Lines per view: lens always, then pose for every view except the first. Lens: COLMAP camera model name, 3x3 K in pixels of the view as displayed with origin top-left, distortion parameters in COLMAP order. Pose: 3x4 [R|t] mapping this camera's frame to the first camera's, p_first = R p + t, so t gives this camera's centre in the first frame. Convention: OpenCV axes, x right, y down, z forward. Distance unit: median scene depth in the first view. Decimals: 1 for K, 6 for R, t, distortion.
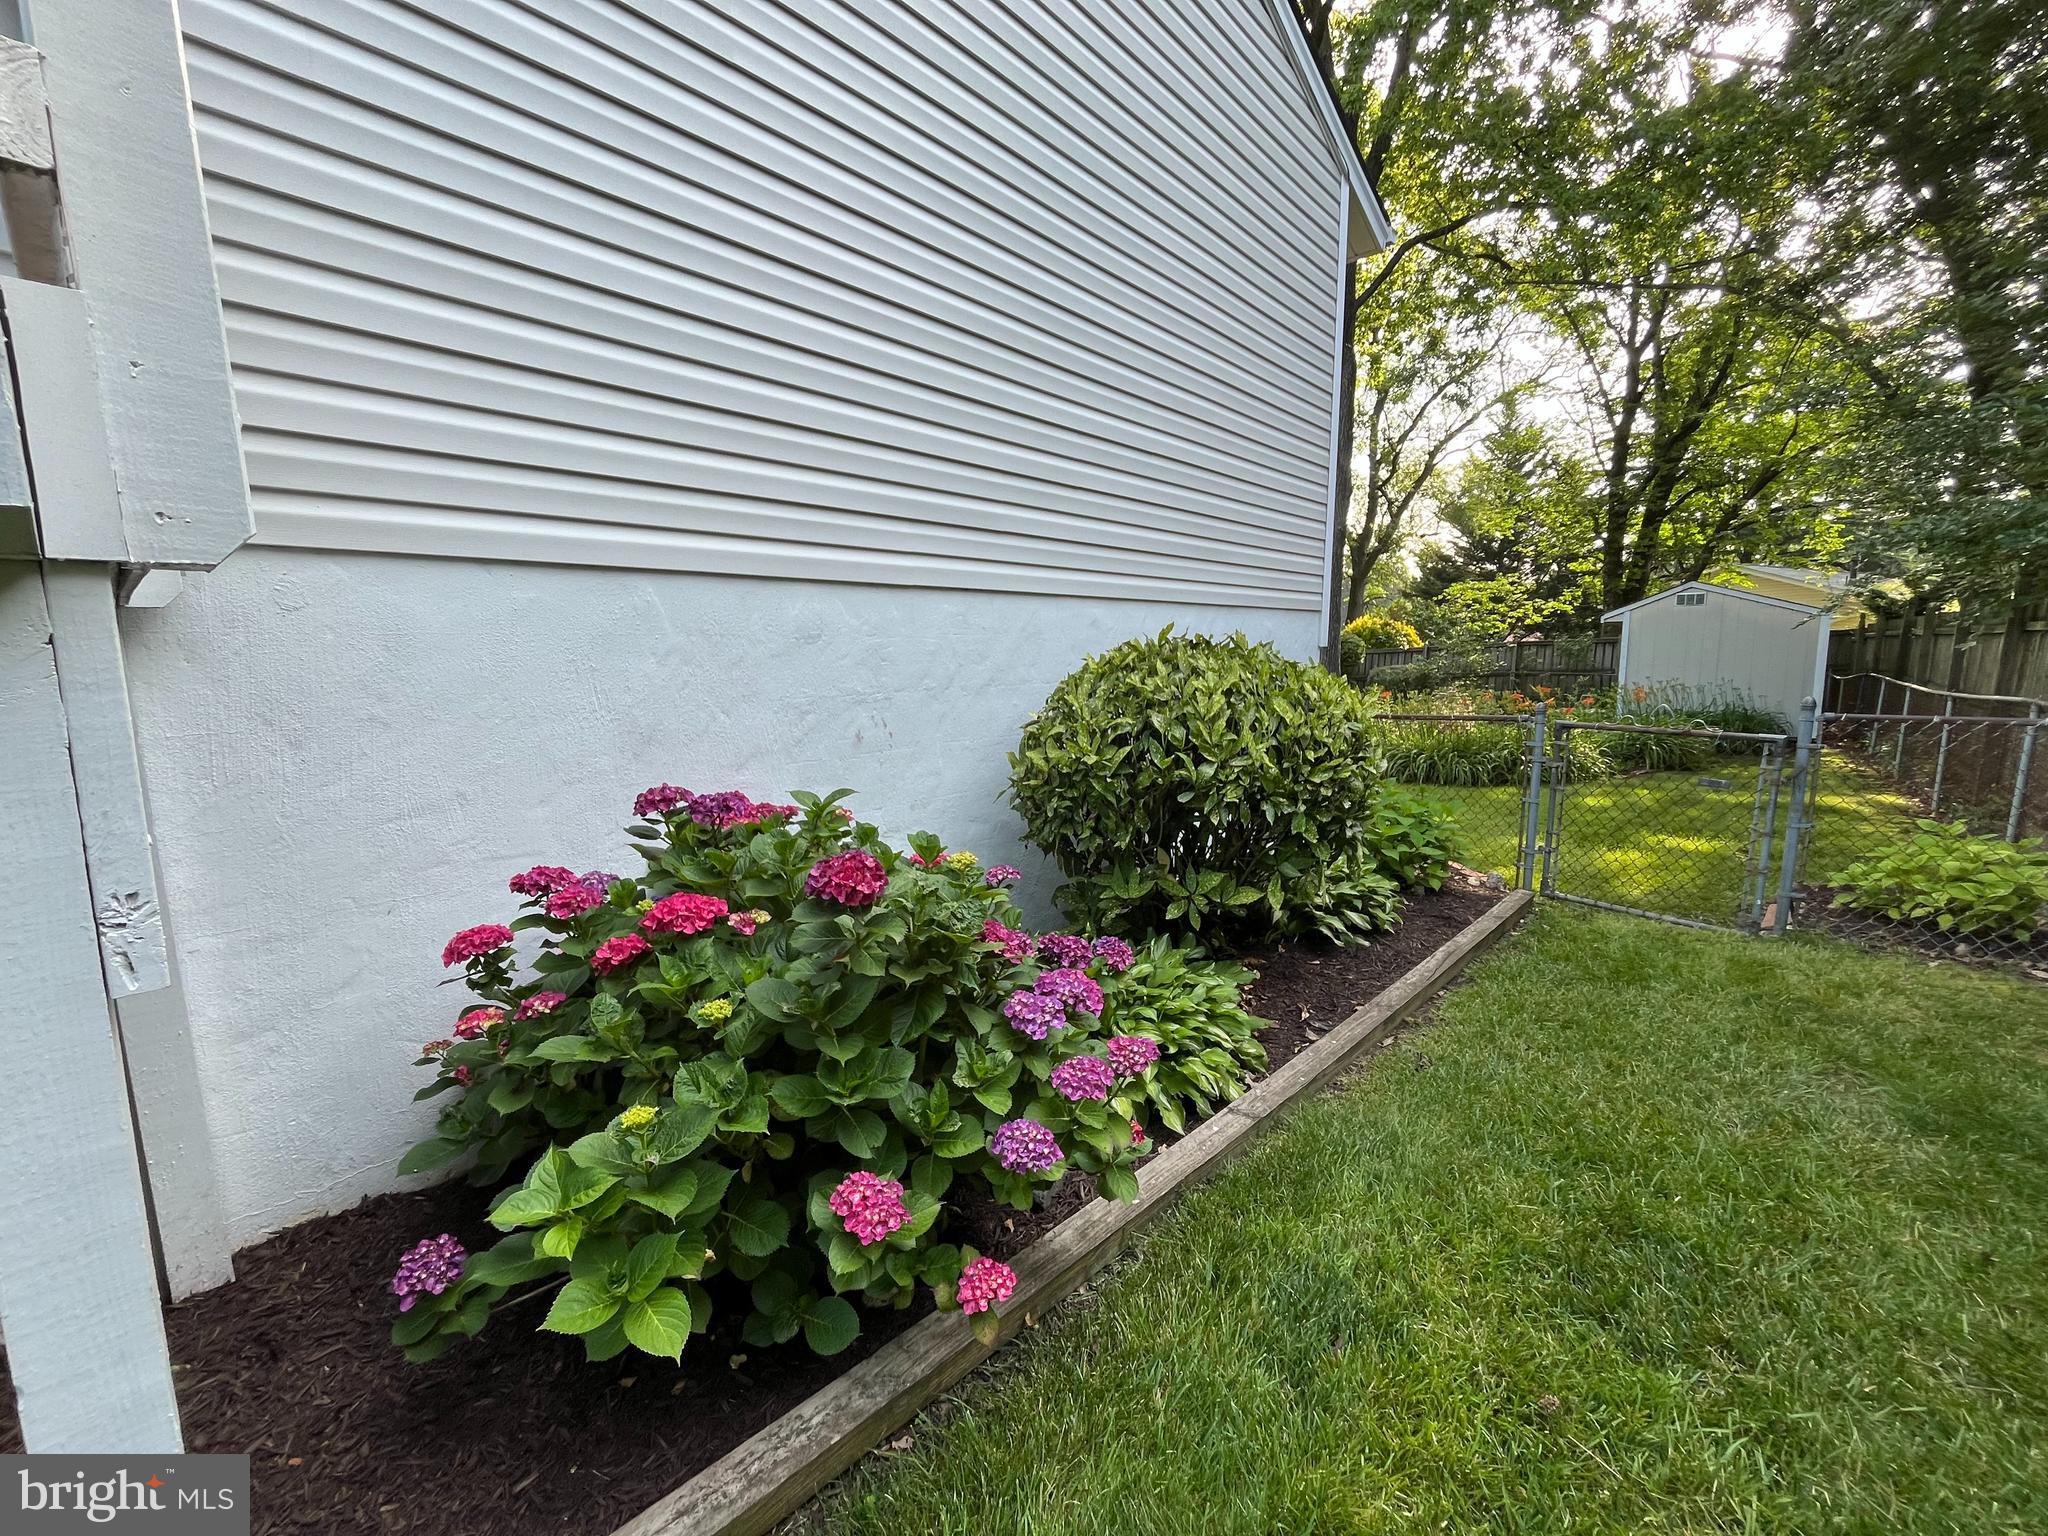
lens RADIAL K [[815.5, 0, 1024.0], [0, 815.5, 768.0], [0, 0, 1]] dist [-0.007816, -0.000208]
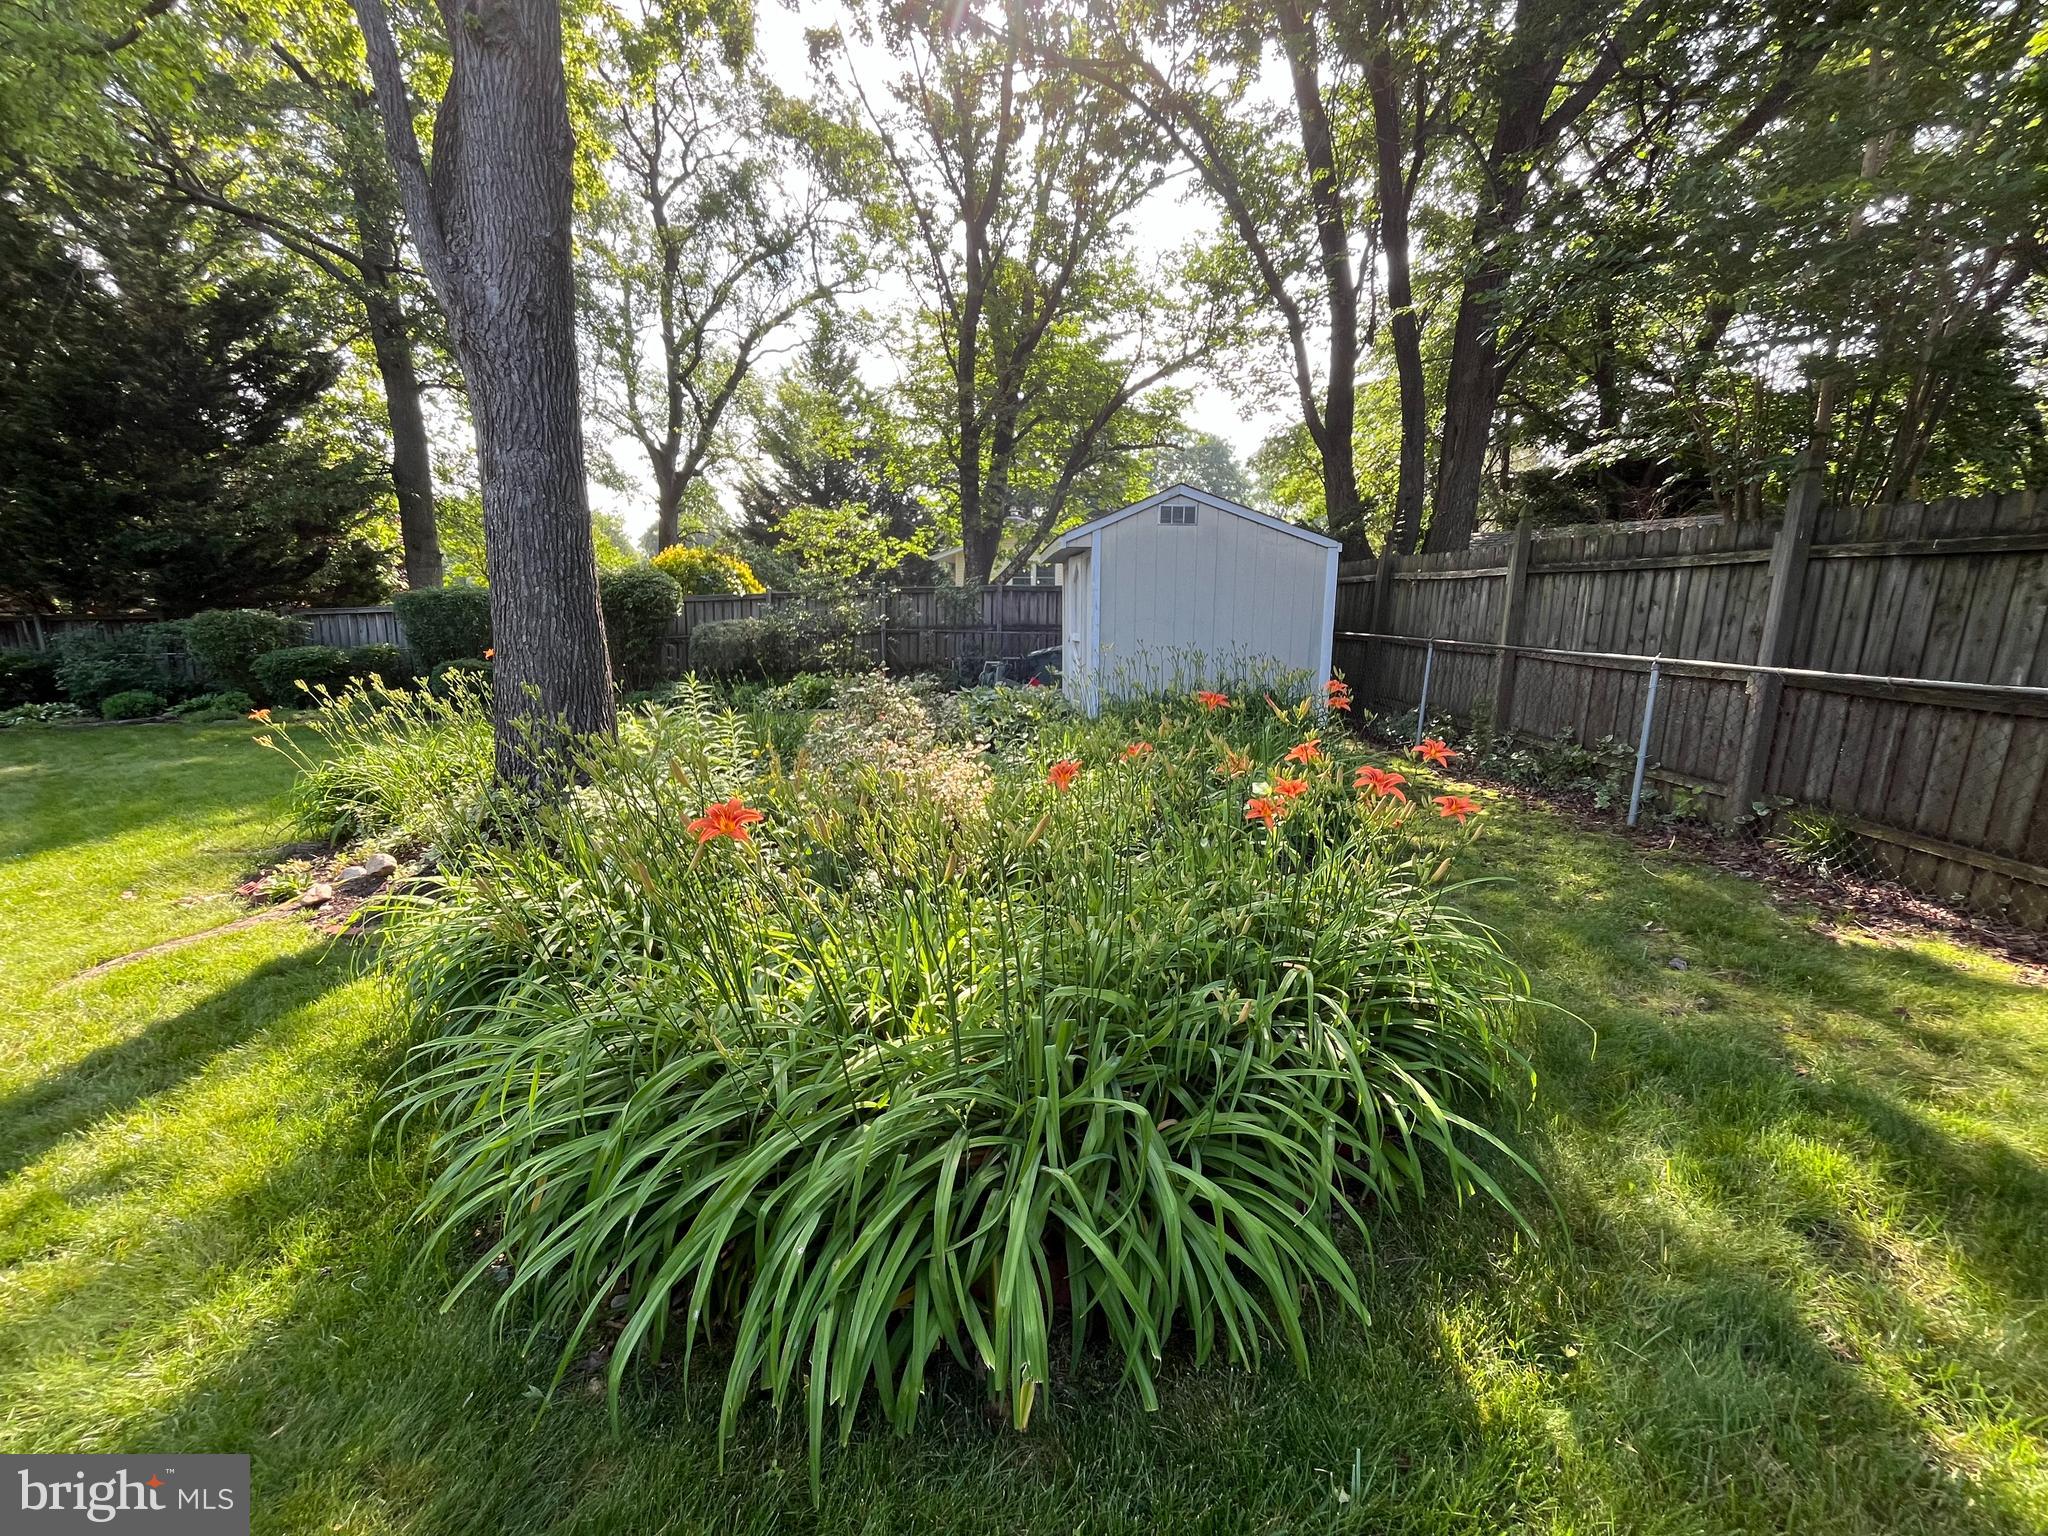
lens RADIAL K [[815.5, 0, 1024.0], [0, 815.5, 768.0], [0, 0, 1]] dist [-0.007816, -0.000208]
pose [[0.717782, -0.118585, 0.686095, 0.108737], [0.078199, 0.992885, 0.089801, -0.032157], [-0.691862, -0.010805, 0.721949, 0.242419]]
